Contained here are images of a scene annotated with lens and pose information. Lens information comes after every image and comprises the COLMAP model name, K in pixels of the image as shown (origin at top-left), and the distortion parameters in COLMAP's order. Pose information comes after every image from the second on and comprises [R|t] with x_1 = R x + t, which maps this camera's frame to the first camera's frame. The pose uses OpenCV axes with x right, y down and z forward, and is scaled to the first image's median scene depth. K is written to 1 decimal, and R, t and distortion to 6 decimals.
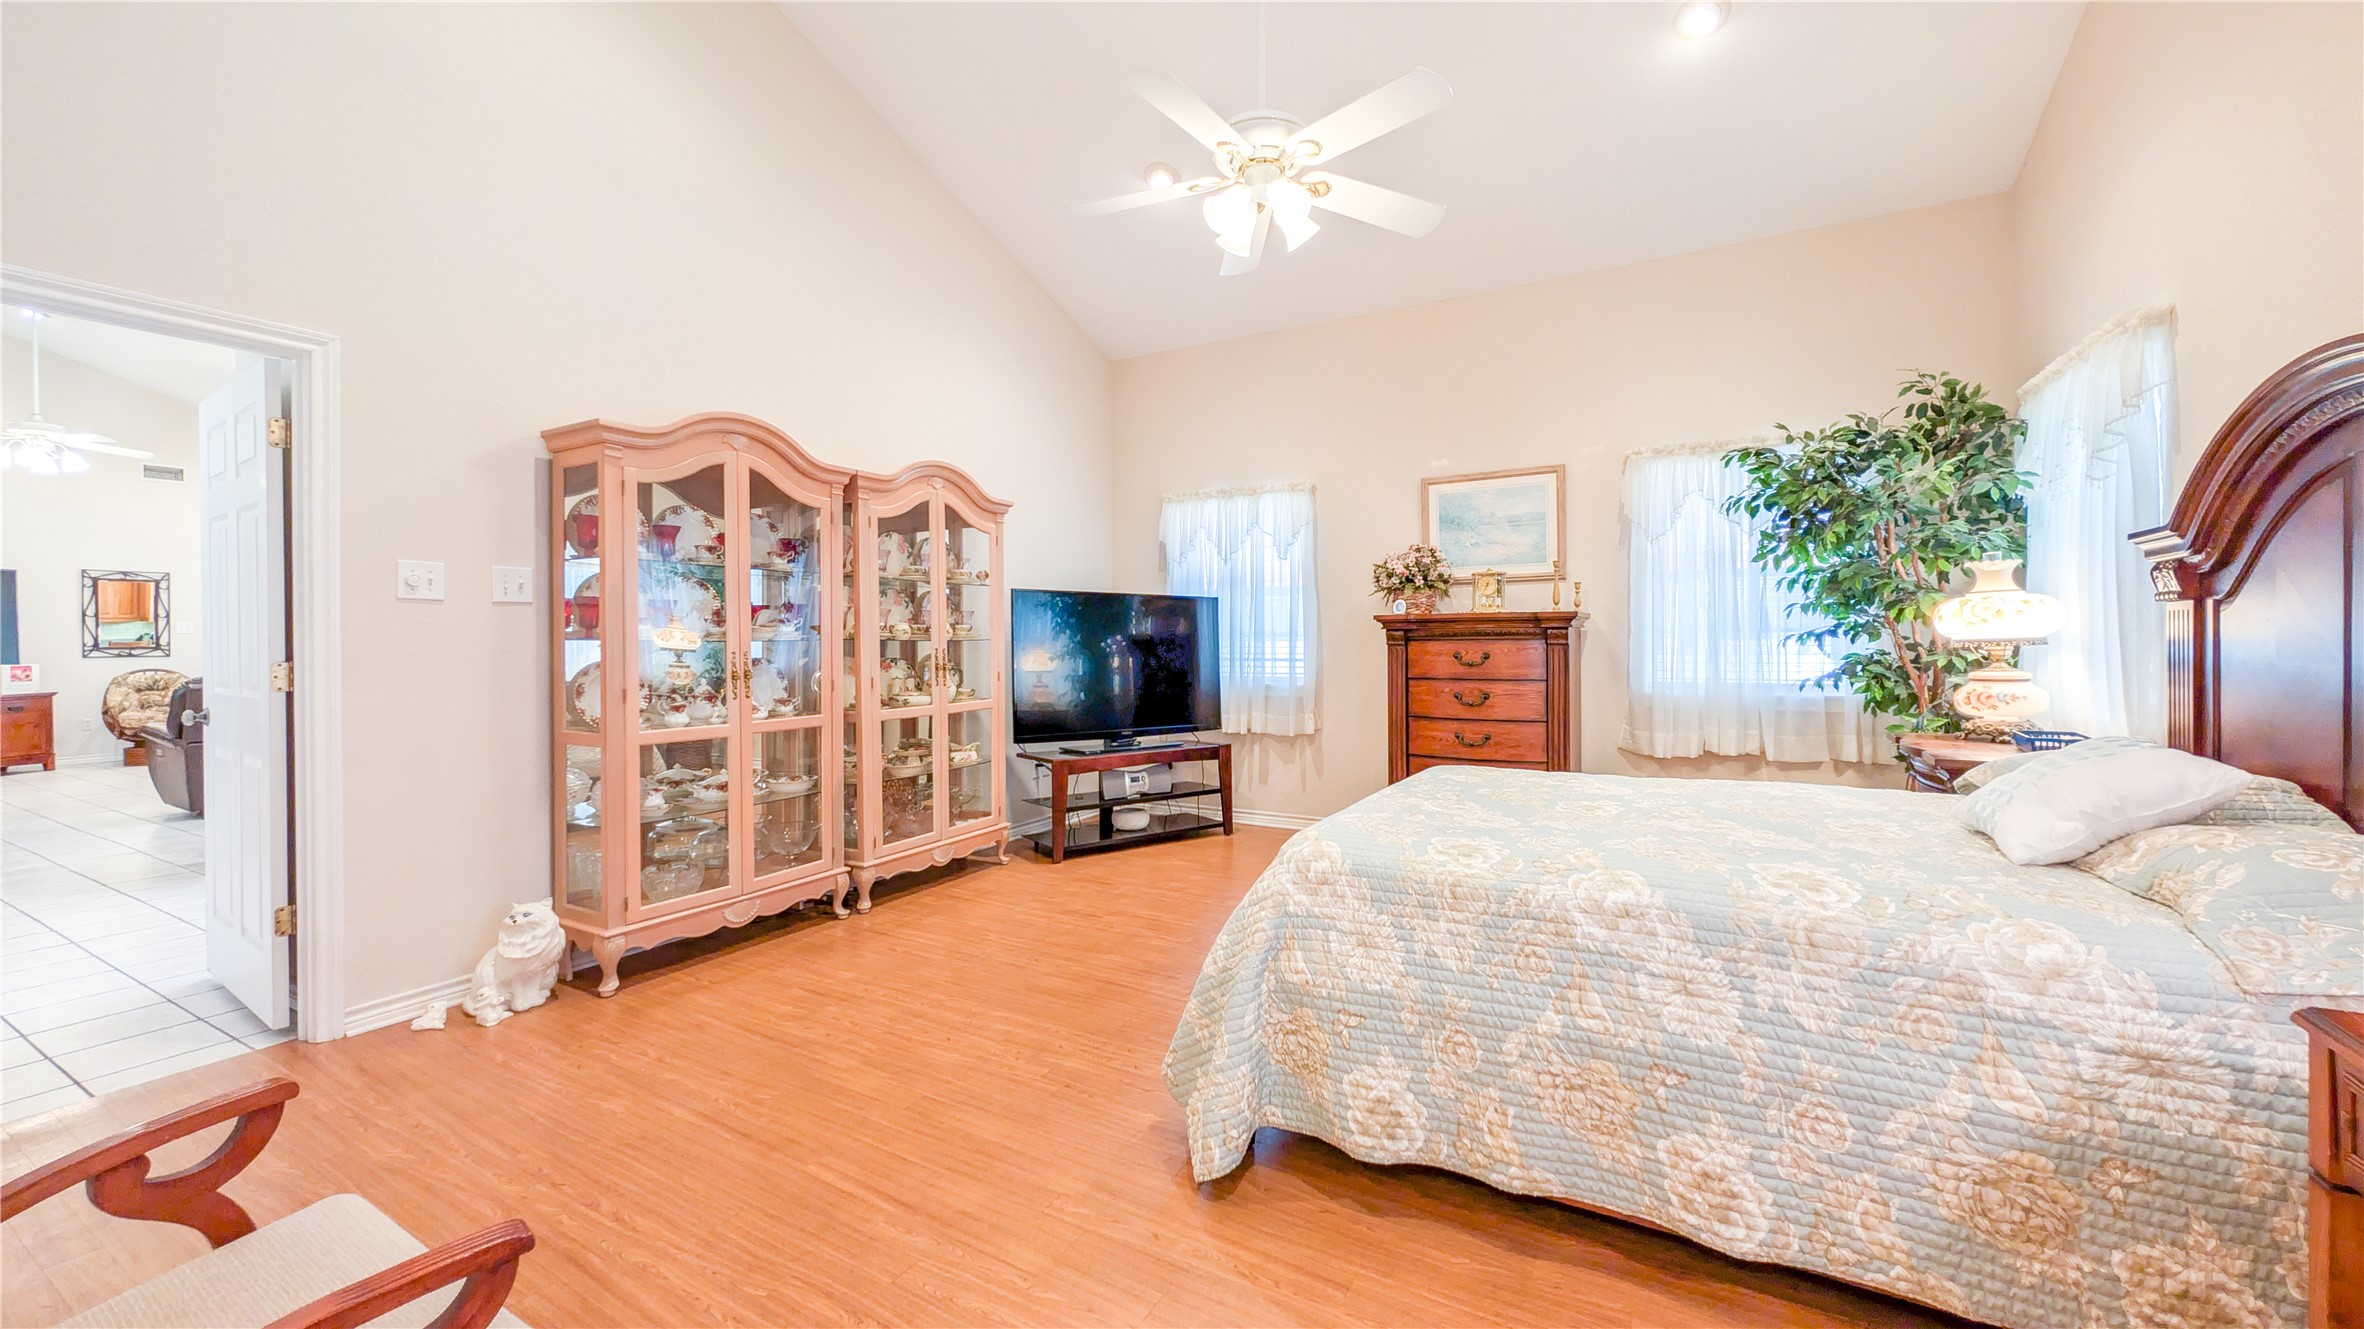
lens RADIAL K [[889.4, 0, 1186.7], [0, 889.4, 647.5], [0, 0, 1]] dist [0.000326, 0.001011]
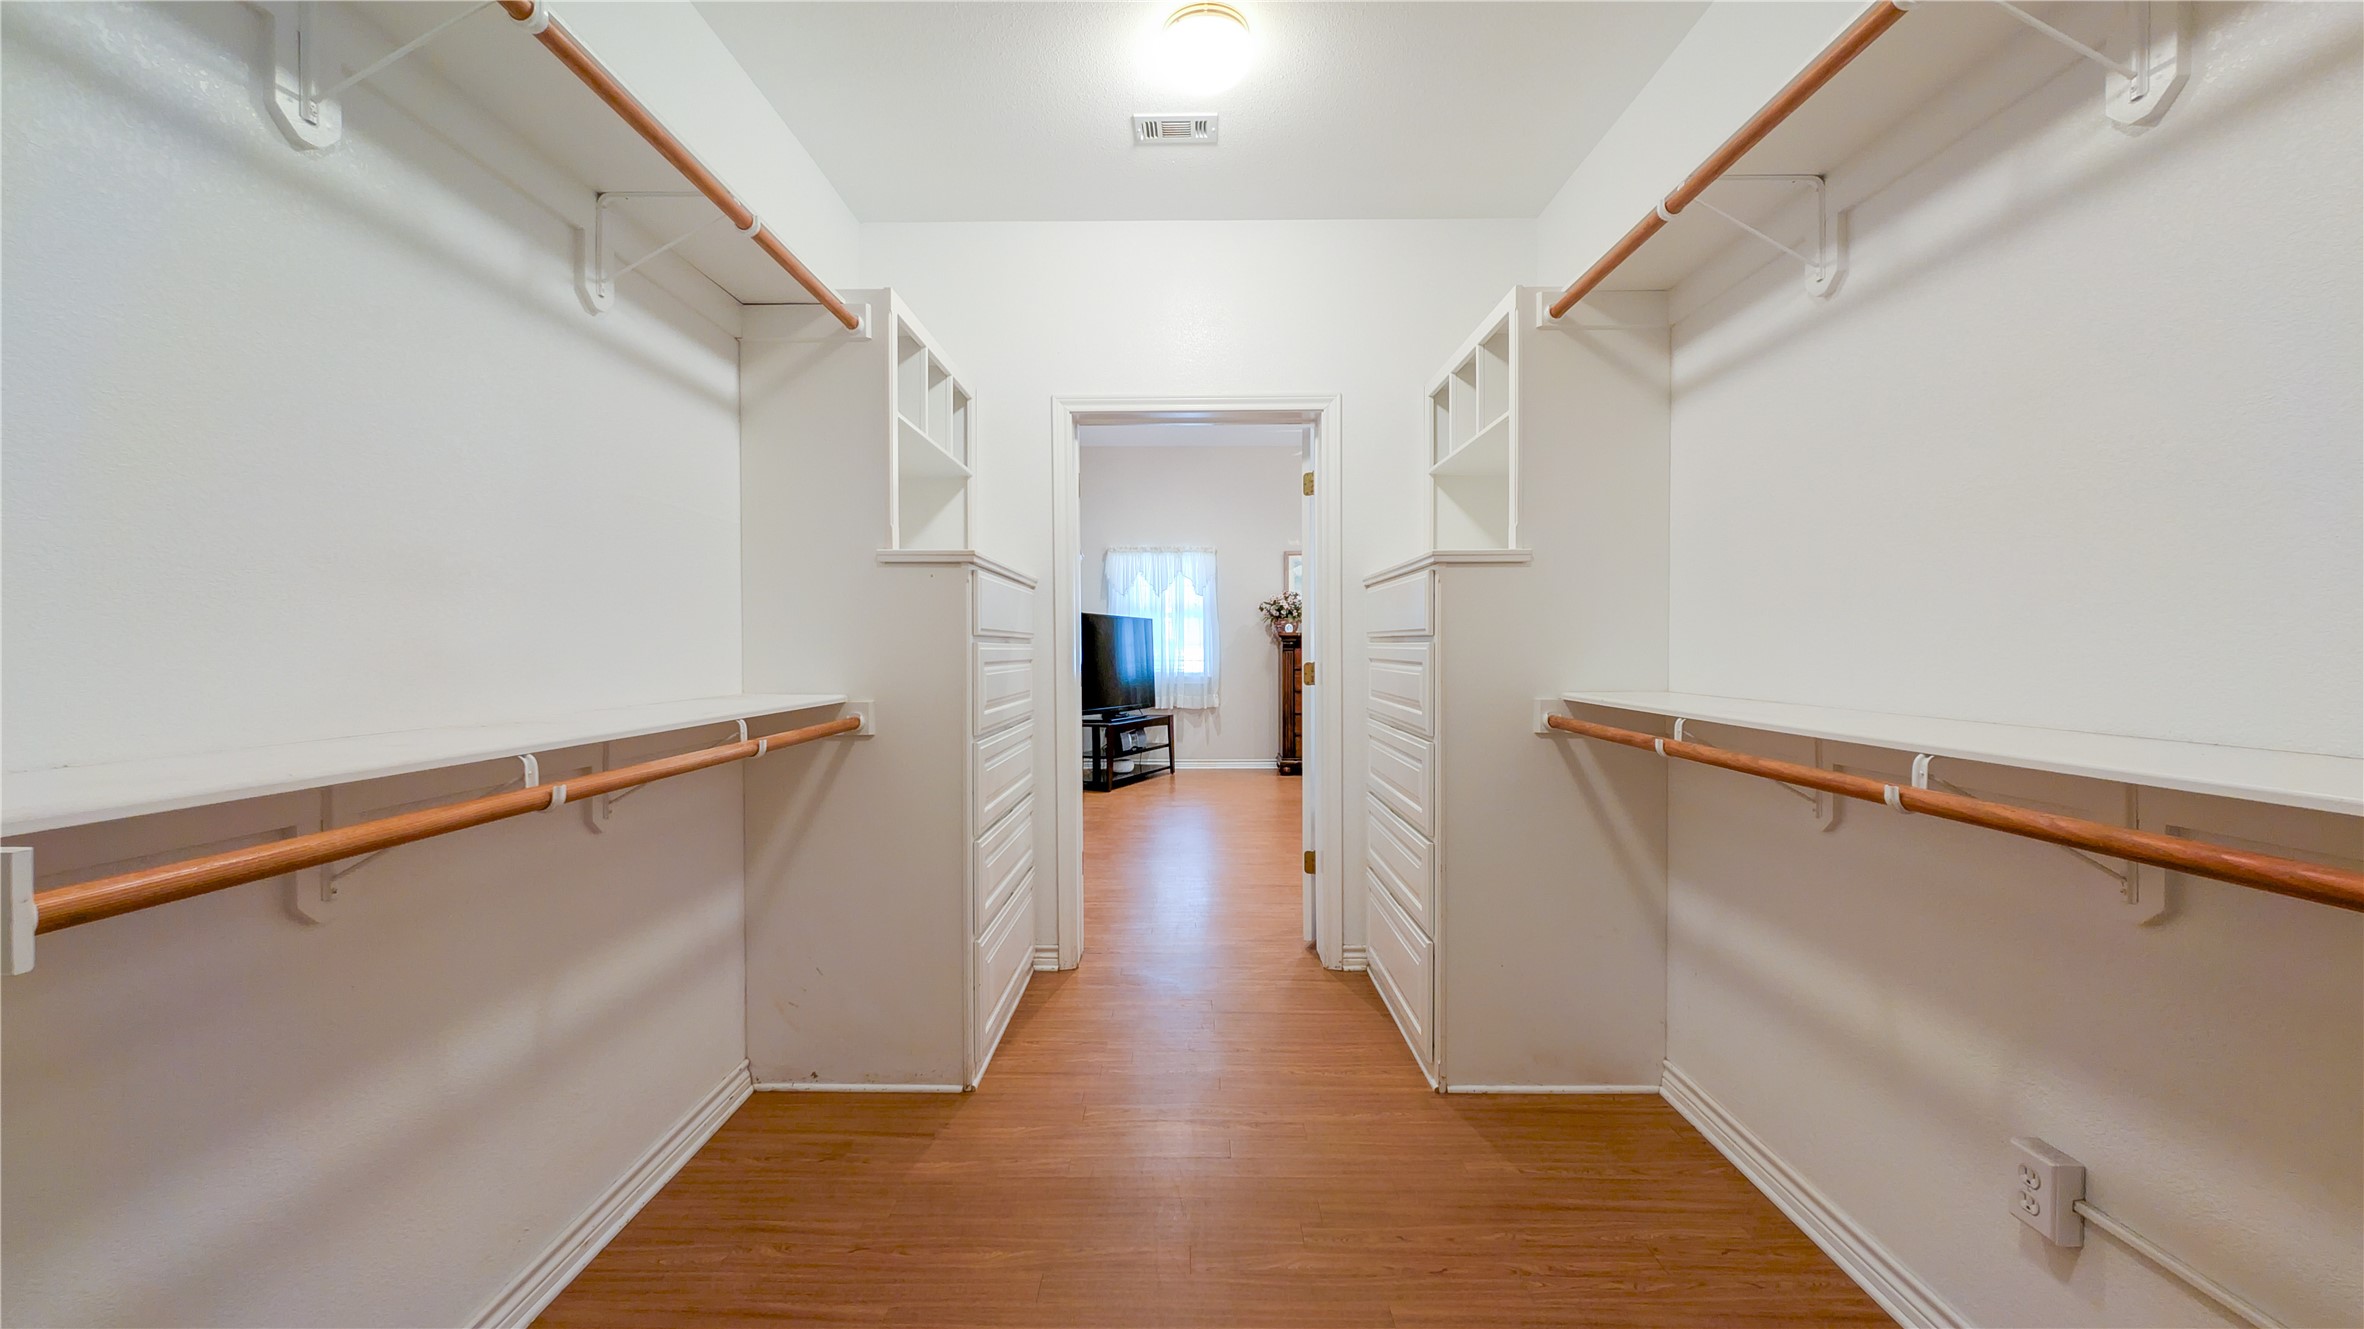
lens RADIAL K [[889.4, 0, 1184.0], [0, 889.4, 650.3], [0, 0, 1]] dist [0.000326, 0.001011]
pose [[0.875786, -0.000495, 0.482700, -0.660595], [0.003970, 0.999973, -0.006179, 0.005921], [-0.482684, 0.007328, 0.875764, -0.347446]]
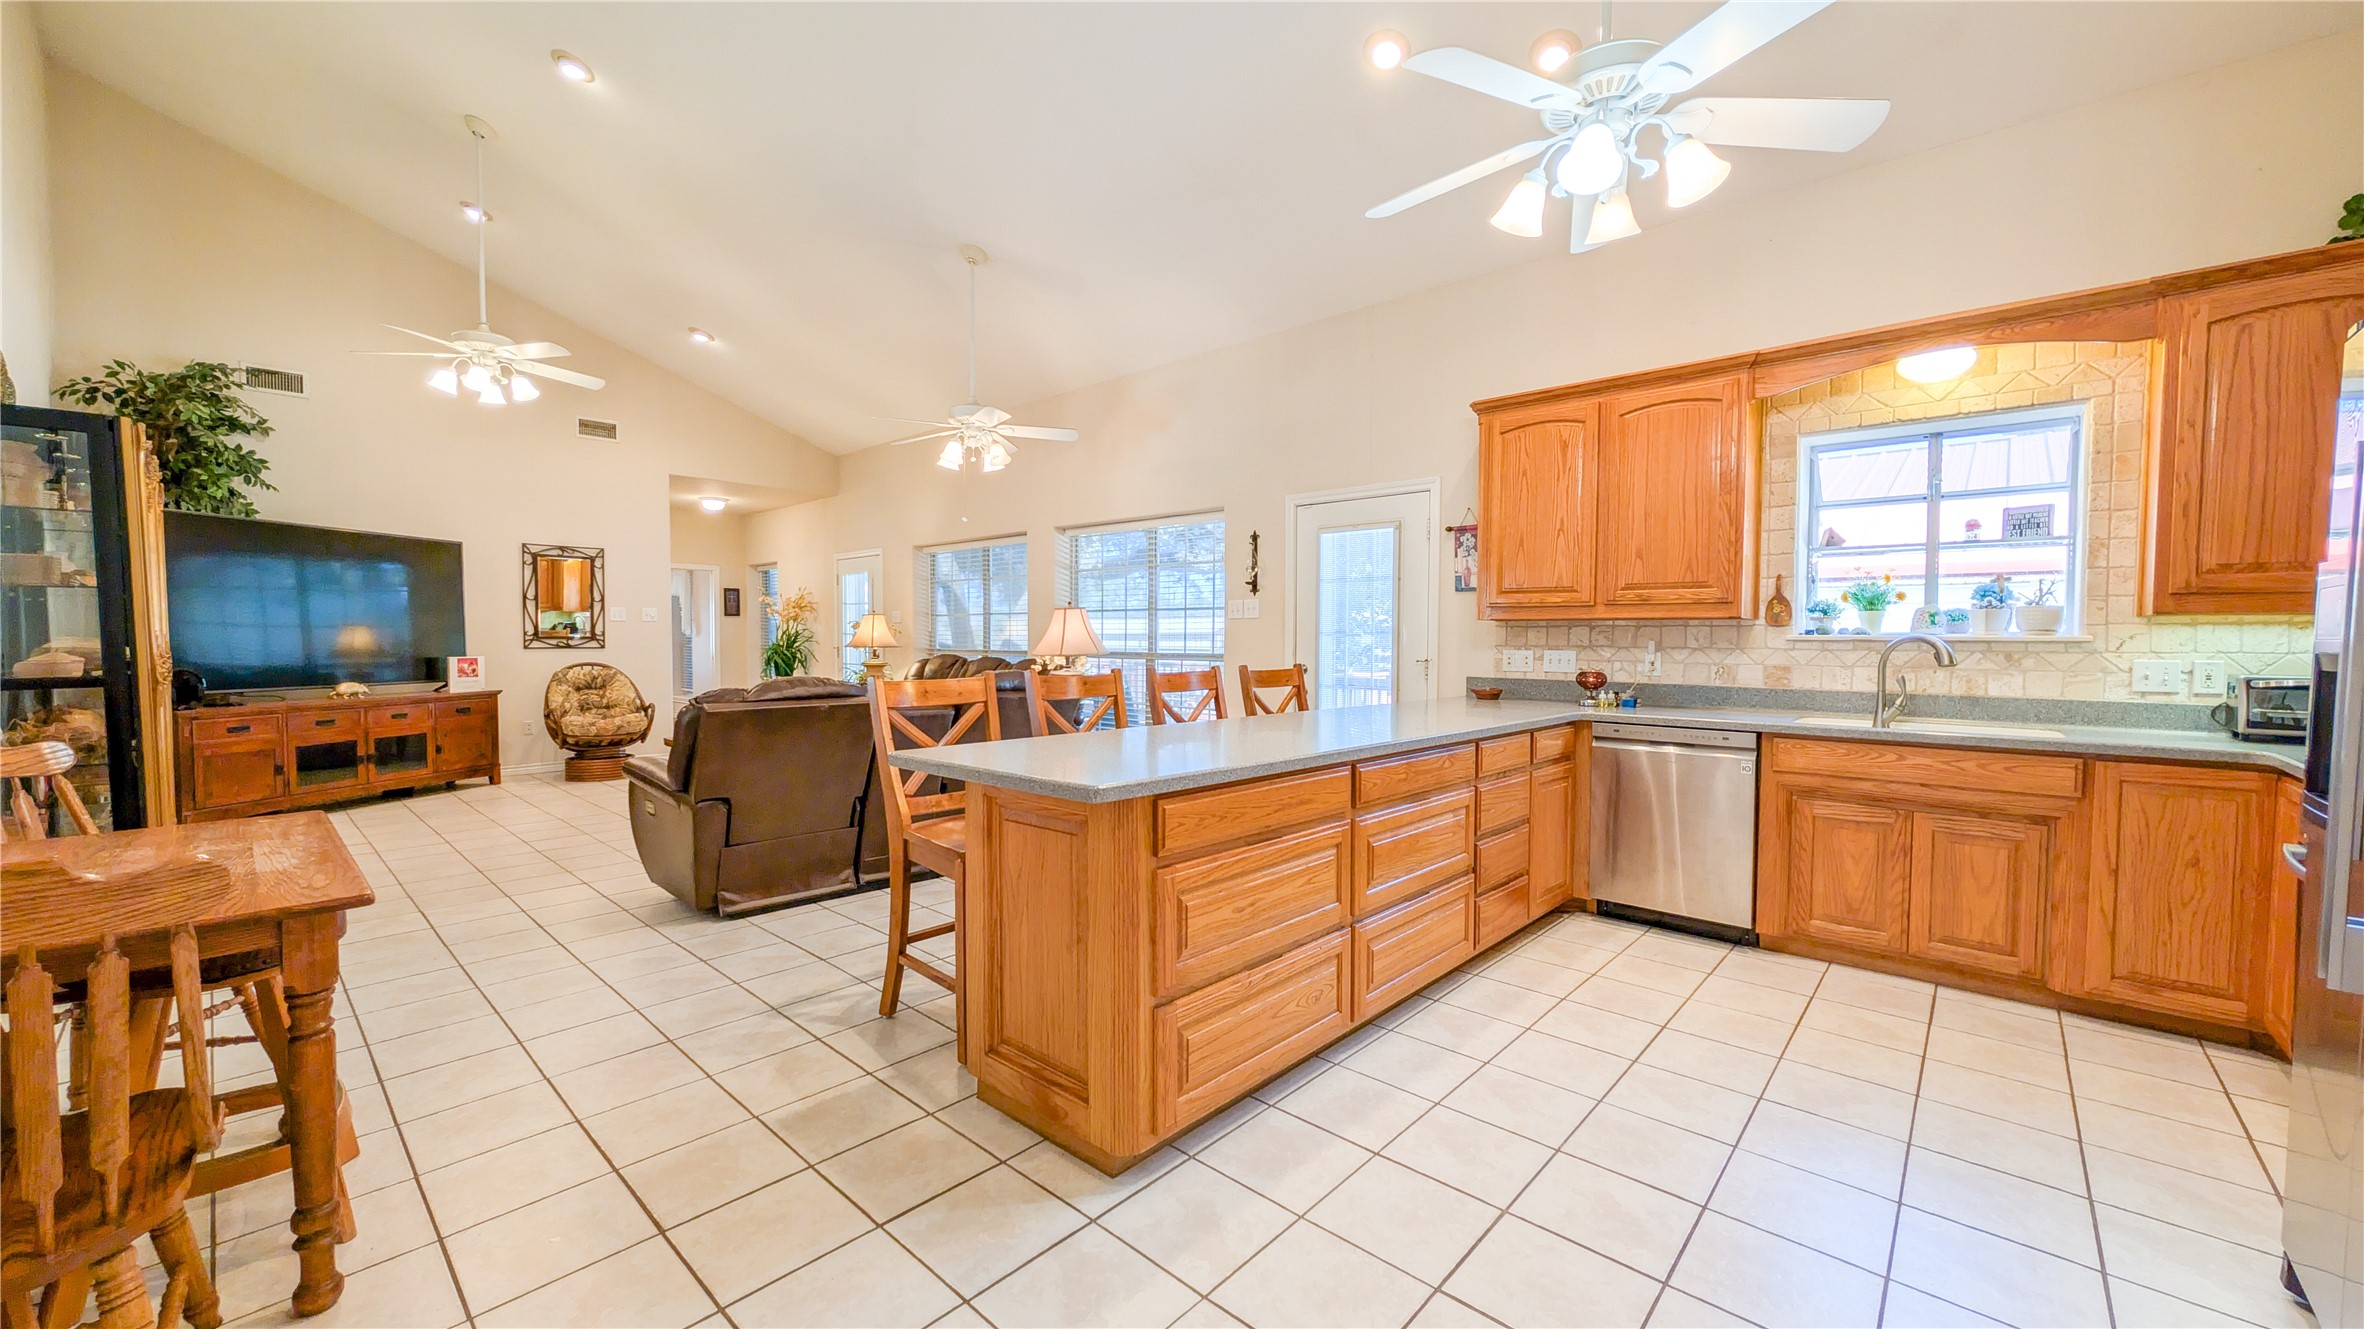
lens RADIAL K [[889.4, 0, 1192.0], [0, 889.4, 669.1], [0, 0, 1]] dist [0.000326, 0.001011]
pose [[0.973784, 0.019546, -0.226632, -0.676223], [-0.013334, 0.999493, 0.028909, -0.002835], [0.227082, -0.025129, 0.973551, 0.507032]]
